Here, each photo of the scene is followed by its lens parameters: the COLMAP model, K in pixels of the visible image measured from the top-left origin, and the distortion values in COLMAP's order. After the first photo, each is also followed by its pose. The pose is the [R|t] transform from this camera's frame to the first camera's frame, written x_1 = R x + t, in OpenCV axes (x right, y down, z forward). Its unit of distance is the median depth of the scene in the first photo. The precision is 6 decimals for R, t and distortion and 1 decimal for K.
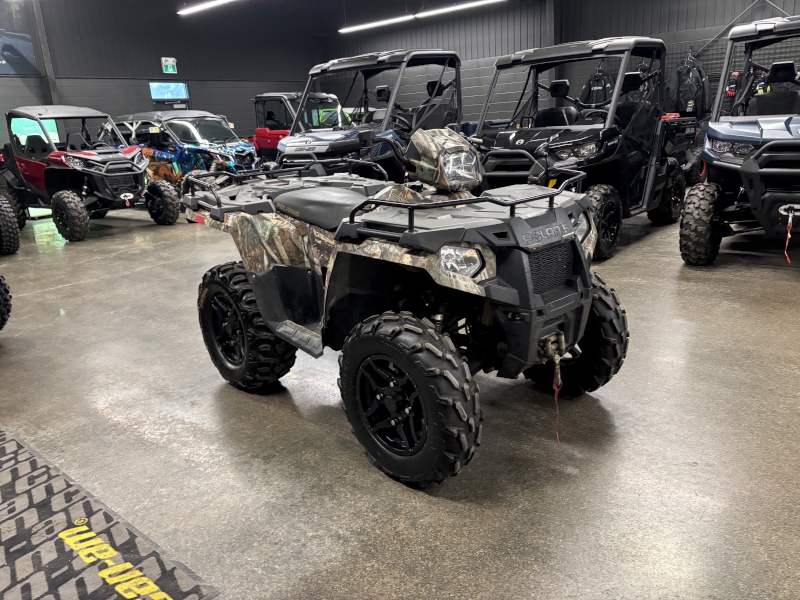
lens RADIAL K [[606.7, 0, 404.0], [0, 606.7, 309.6], [0, 0, 1]] dist [0.059772, -0.063668]
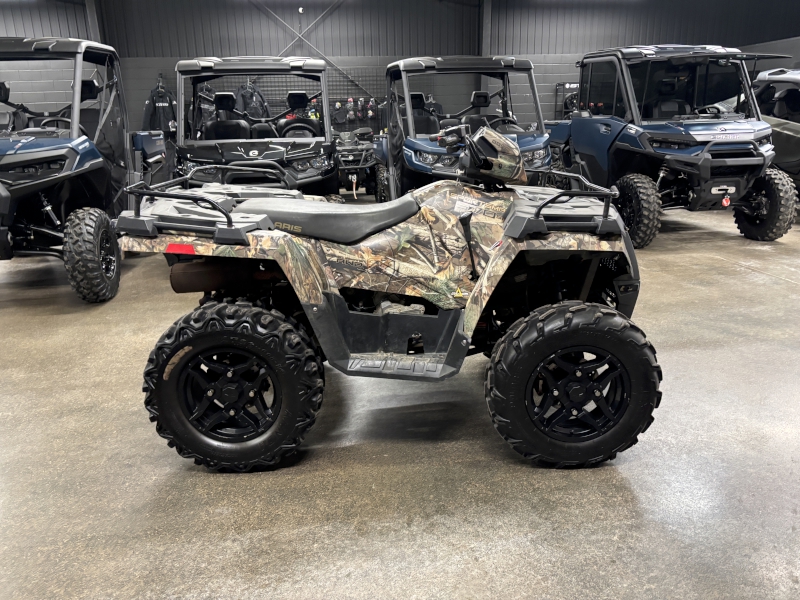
lens RADIAL K [[616.8, 0, 400.0], [0, 616.8, 300.0], [0, 0, 1]] dist [0.022223, -0.008299]
pose [[0.679146, -0.161195, 0.716085, -0.850470], [0.198310, 0.979603, 0.032435, -0.080318], [-0.706707, 0.119979, 0.697259, 0.431617]]
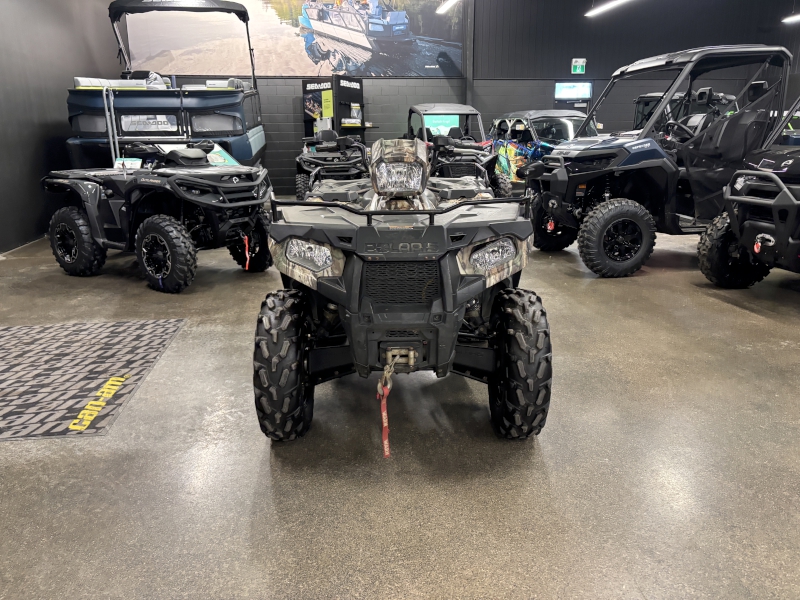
lens RADIAL K [[607.3, 0, 400.2], [0, 607.3, 318.2], [0, 0, 1]] dist [0.014942, 0.002243]
pose [[0.741677, 0.242618, -0.625341, 0.793992], [-0.230339, 0.967722, 0.102263, -0.100538], [0.629968, 0.068194, 0.773622, 0.195445]]
